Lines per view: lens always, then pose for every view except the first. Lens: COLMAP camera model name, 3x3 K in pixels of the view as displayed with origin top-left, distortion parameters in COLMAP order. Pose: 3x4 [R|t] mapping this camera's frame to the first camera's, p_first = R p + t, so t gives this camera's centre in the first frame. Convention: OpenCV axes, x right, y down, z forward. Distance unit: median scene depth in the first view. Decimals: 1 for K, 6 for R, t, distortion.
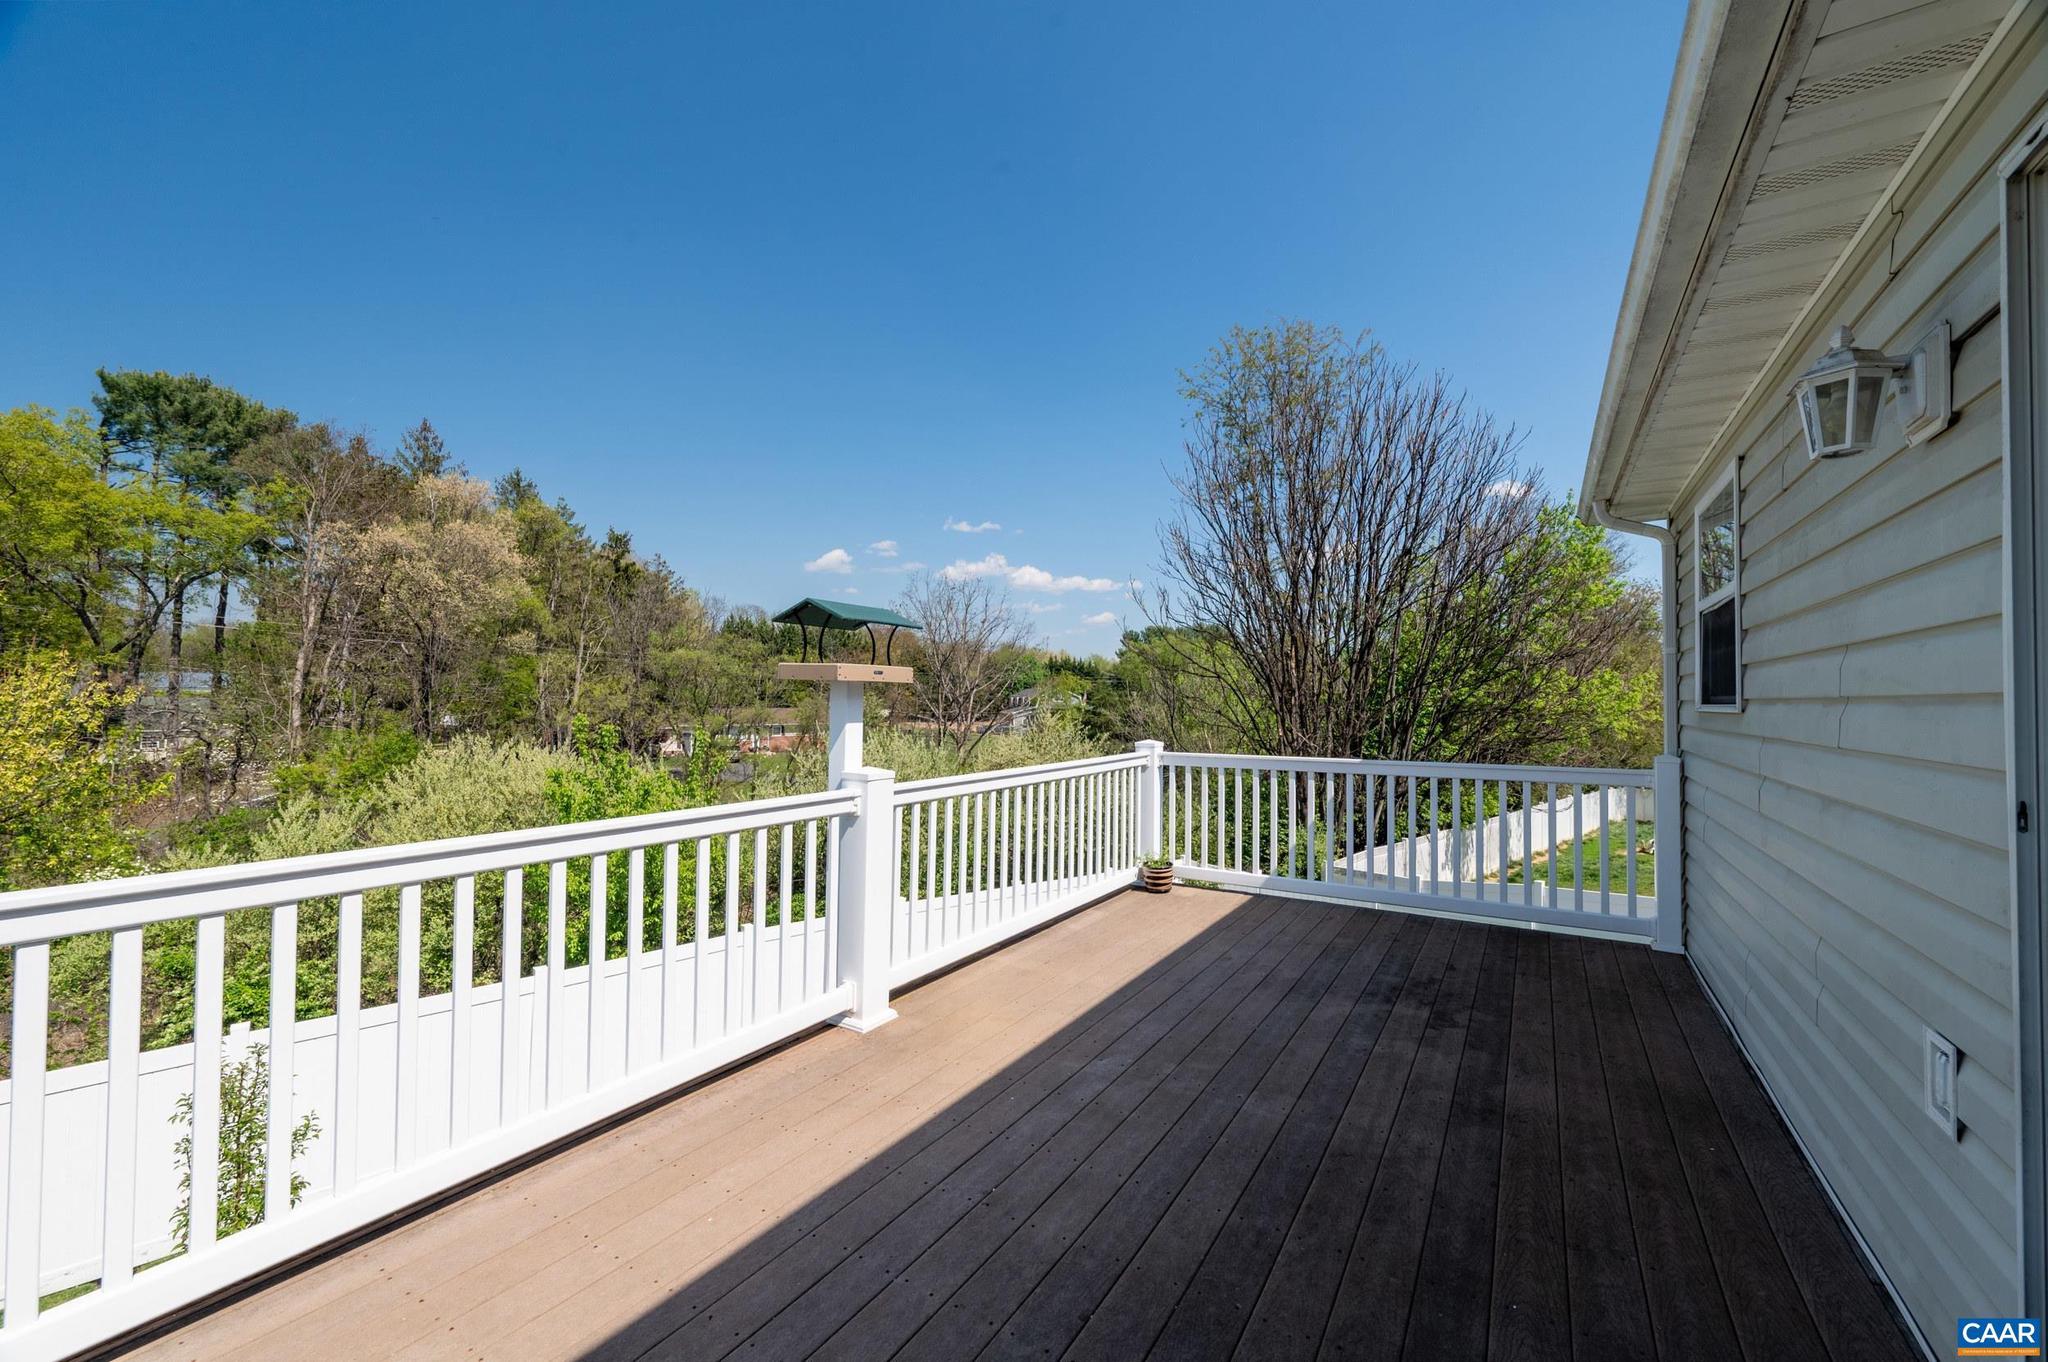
lens RADIAL K [[805.5, 0, 1024.0], [0, 805.5, 681.0], [0, 0, 1]] dist [0.000244, 0.000023]
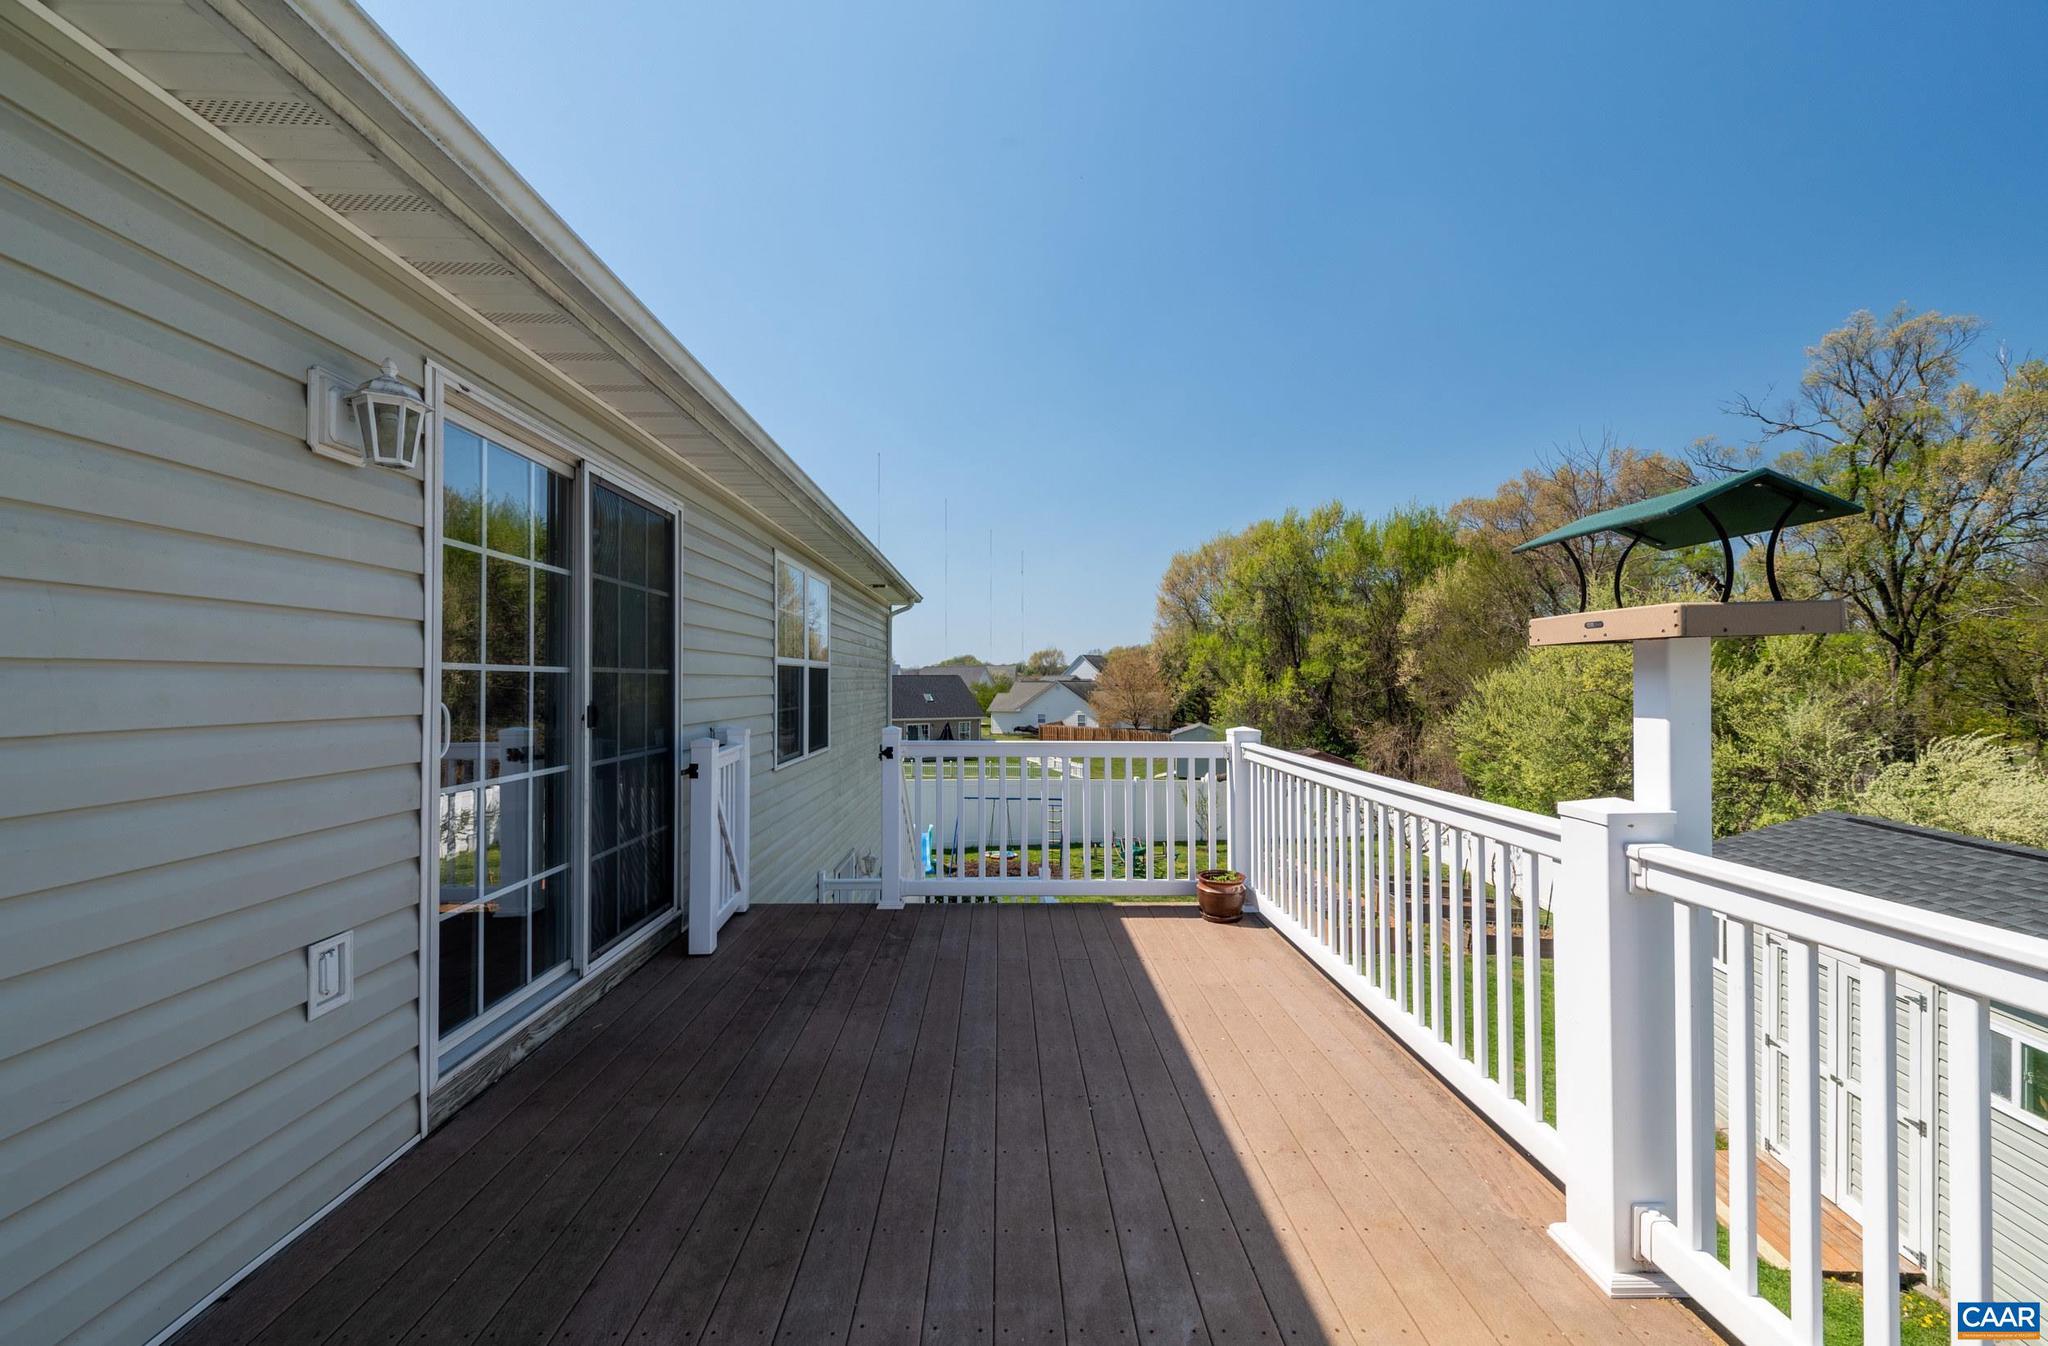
lens RADIAL K [[850.8, 0, 1024.0], [0, 850.8, 673.0], [0, 0, 1]] dist [-0.000012, -0.000037]
pose [[-0.831848, -0.010643, -0.554902, 0.628636], [0.006749, 0.999548, -0.029288, 0.050207], [0.554963, -0.028108, -0.831400, 1.739237]]
